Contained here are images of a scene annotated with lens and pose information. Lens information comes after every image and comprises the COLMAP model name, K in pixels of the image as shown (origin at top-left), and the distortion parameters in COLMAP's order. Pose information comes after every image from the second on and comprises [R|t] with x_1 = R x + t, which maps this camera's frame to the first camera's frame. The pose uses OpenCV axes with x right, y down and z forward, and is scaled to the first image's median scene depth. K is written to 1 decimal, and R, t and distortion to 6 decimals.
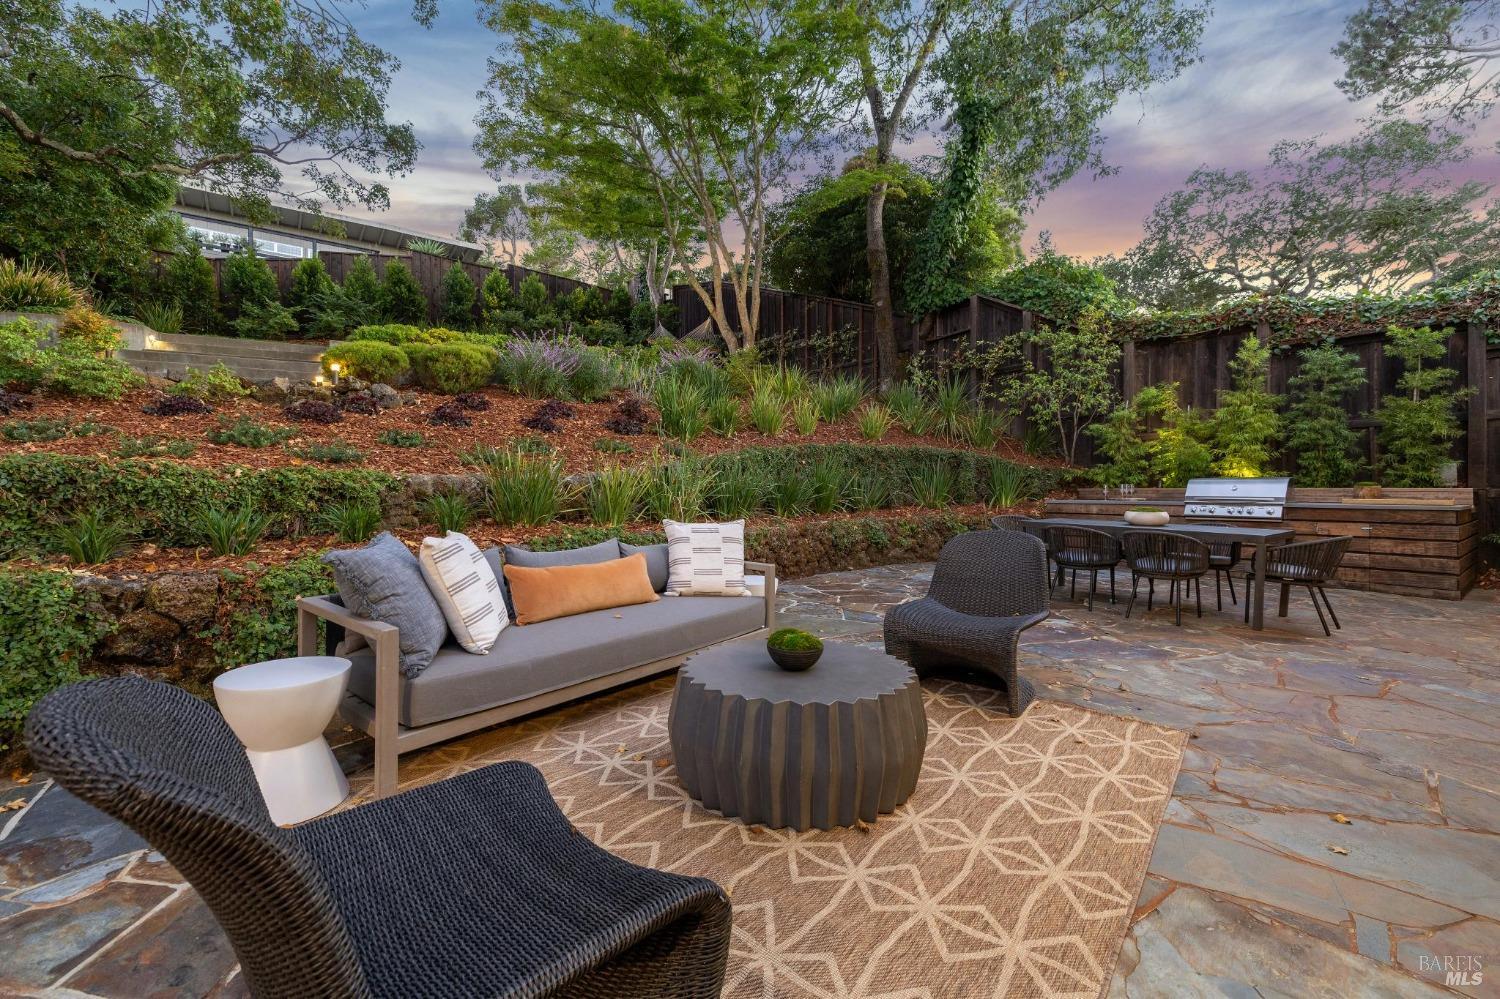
lens RADIAL K [[638.6, 0, 729.5], [0, 638.6, 477.8], [0, 0, 1]] dist [0.006916, -0.000083]
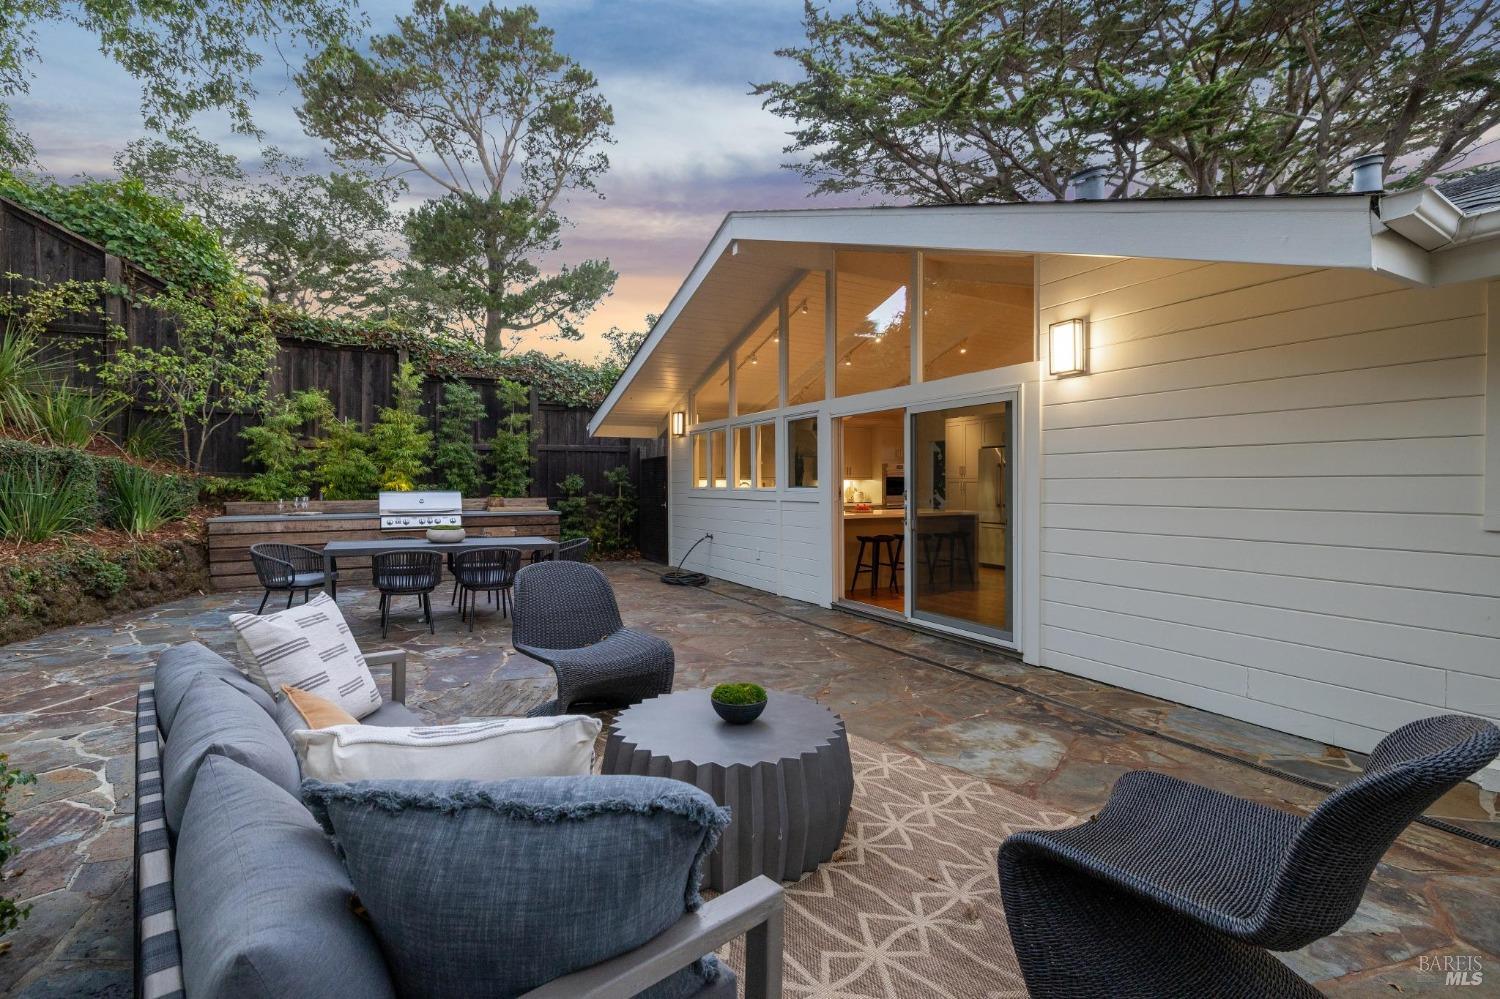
lens RADIAL K [[692.8, 0, 753.2], [0, 692.8, 493.5], [0, 0, 1]] dist [-0.008876, -0.000434]
pose [[0.127424, -0.017008, 0.991702, -0.307966], [-0.014243, 0.999718, 0.018976, -0.026172], [-0.991746, -0.016542, 0.127146, 0.269361]]
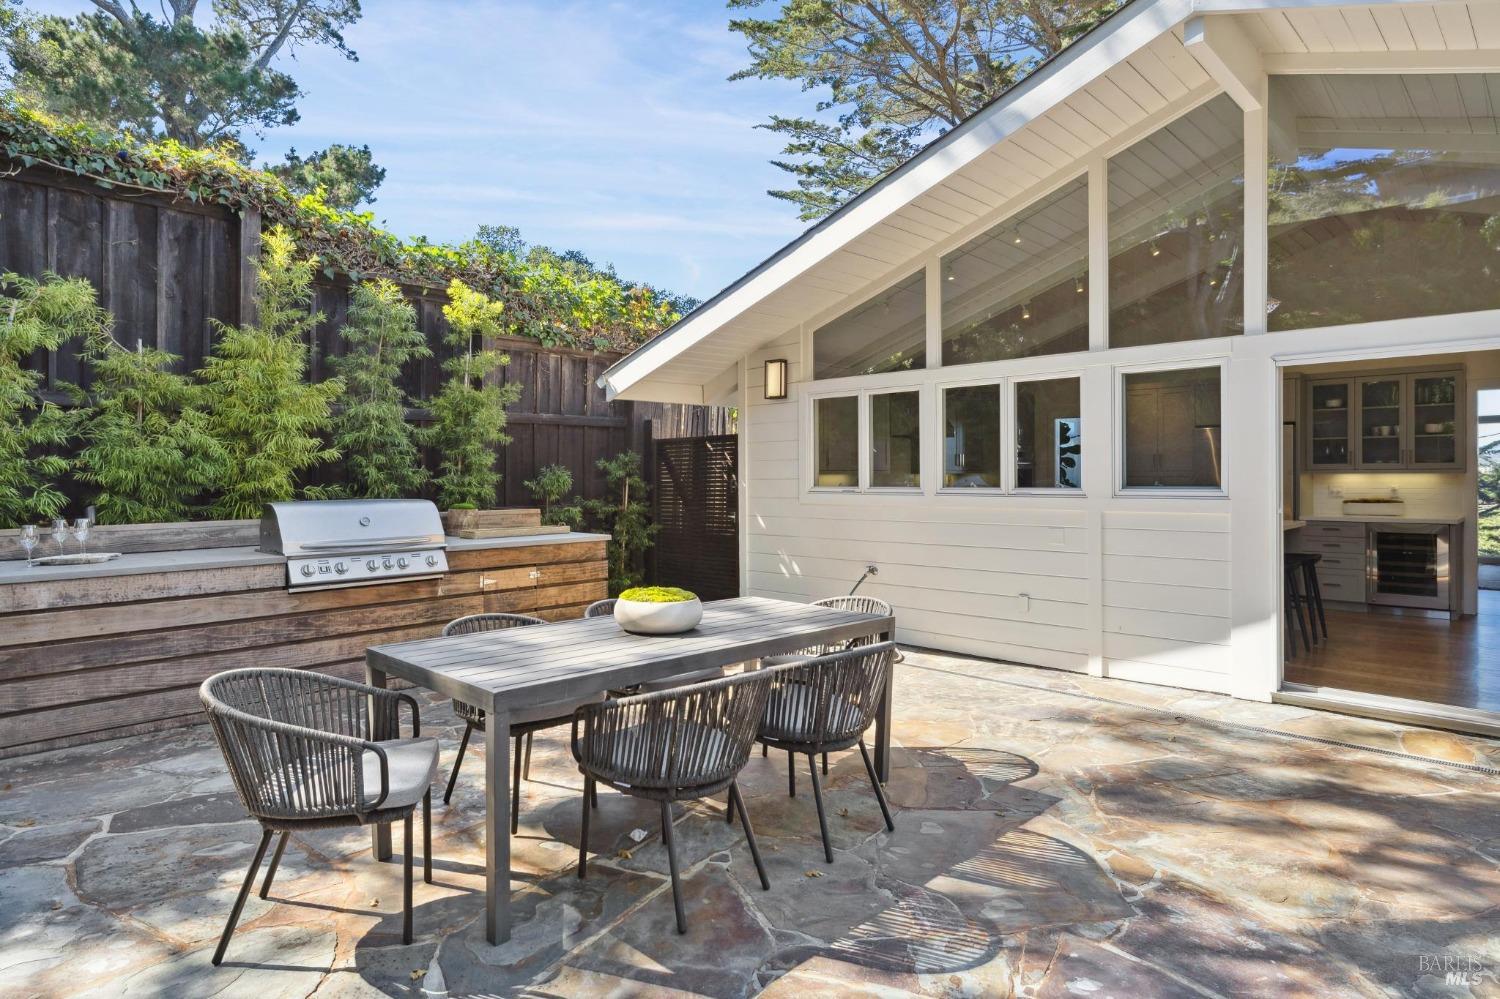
lens RADIAL K [[848.8, 0, 739.7], [0, 848.8, 484.9], [0, 0, 1]] dist [0.000004, 0.000158]
pose [[-0.168759, -0.012303, 0.985580, 0.051822], [-0.011276, 0.999881, 0.010551, -0.023625], [-0.985593, -0.009333, -0.168878, 0.779953]]
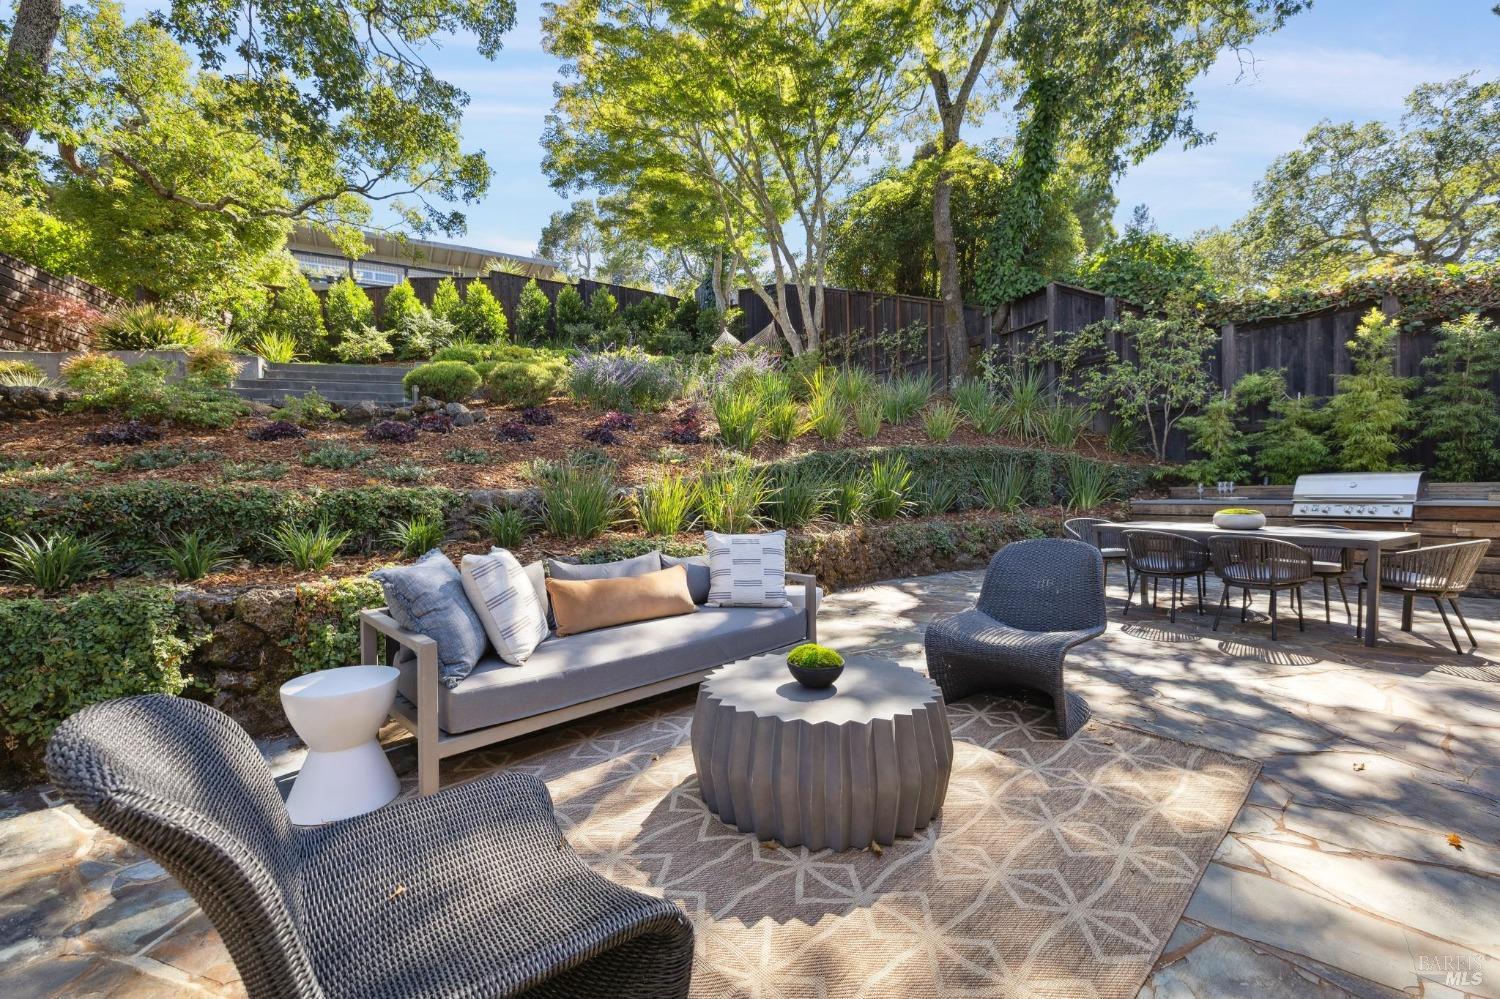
lens RADIAL K [[638.6, 0, 724.0], [0, 638.6, 486.7], [0, 0, 1]] dist [0.006916, -0.000083]
pose [[0.991731, -0.019542, -0.126838, 0.029523], [0.020893, 0.999738, 0.009330, -0.007317], [0.126623, -0.011903, 0.991880, -0.000082]]
